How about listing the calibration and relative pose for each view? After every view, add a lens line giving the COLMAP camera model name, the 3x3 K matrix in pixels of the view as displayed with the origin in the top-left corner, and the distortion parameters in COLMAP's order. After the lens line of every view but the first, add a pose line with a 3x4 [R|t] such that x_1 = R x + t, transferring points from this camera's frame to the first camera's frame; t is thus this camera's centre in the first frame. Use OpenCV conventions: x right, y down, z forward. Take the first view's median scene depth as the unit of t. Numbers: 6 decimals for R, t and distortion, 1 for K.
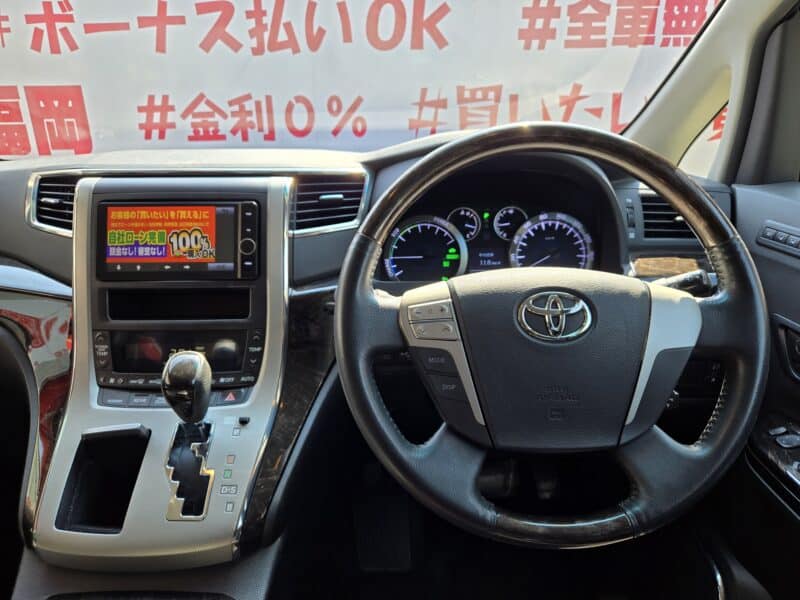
lens RADIAL K [[536.2, 0, 400.9], [0, 536.2, 306.5], [0, 0, 1]] dist [0.026971, -0.013963]
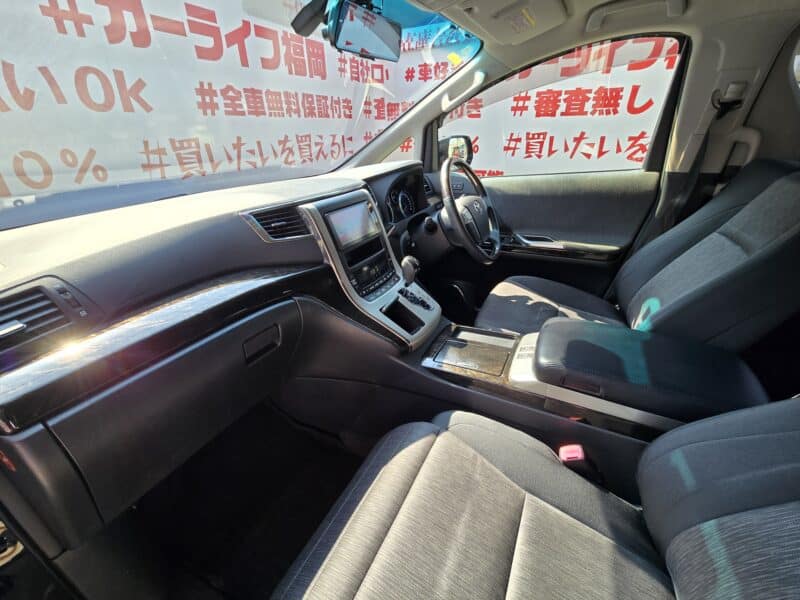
lens RADIAL K [[322.6, 0, 397.8], [0, 322.6, 298.8], [0, 0, 1]] dist [0.002630, -0.000348]
pose [[0.482657, -0.406148, 0.775942, -1.417804], [0.332143, 0.904672, 0.266926, -0.134330], [-0.810384, 0.128890, 0.571546, 0.143516]]
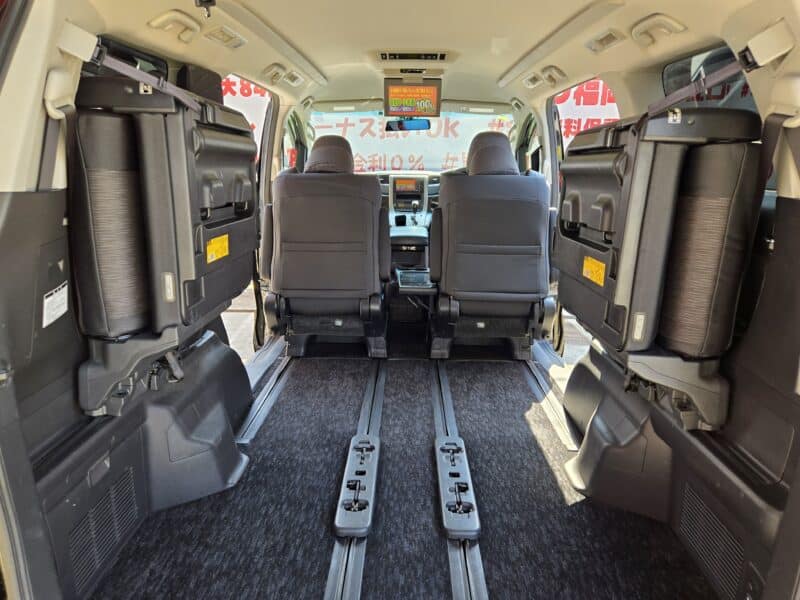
lens RADIAL K [[536.2, 0, 395.7], [0, 536.2, 307.3], [0, 0, 1]] dist [0.026971, -0.013963]
pose [[0.999311, 0.025589, -0.026874, -0.352809], [-0.027413, 0.997181, -0.069851, 1.478100], [0.025011, 0.070539, 0.997195, -4.345059]]
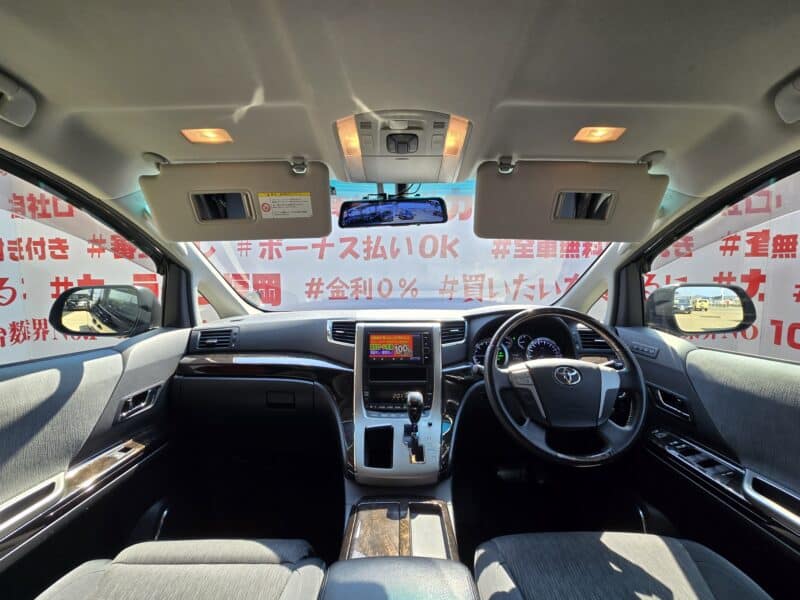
lens RADIAL K [[322.6, 0, 401.6], [0, 322.6, 300.8], [0, 0, 1]] dist [0.002630, -0.000348]
pose [[0.999968, 0.005623, -0.005631, -0.375599], [-0.006942, 0.962322, -0.271824, 0.069864], [0.003890, 0.271854, 0.962331, -0.474521]]
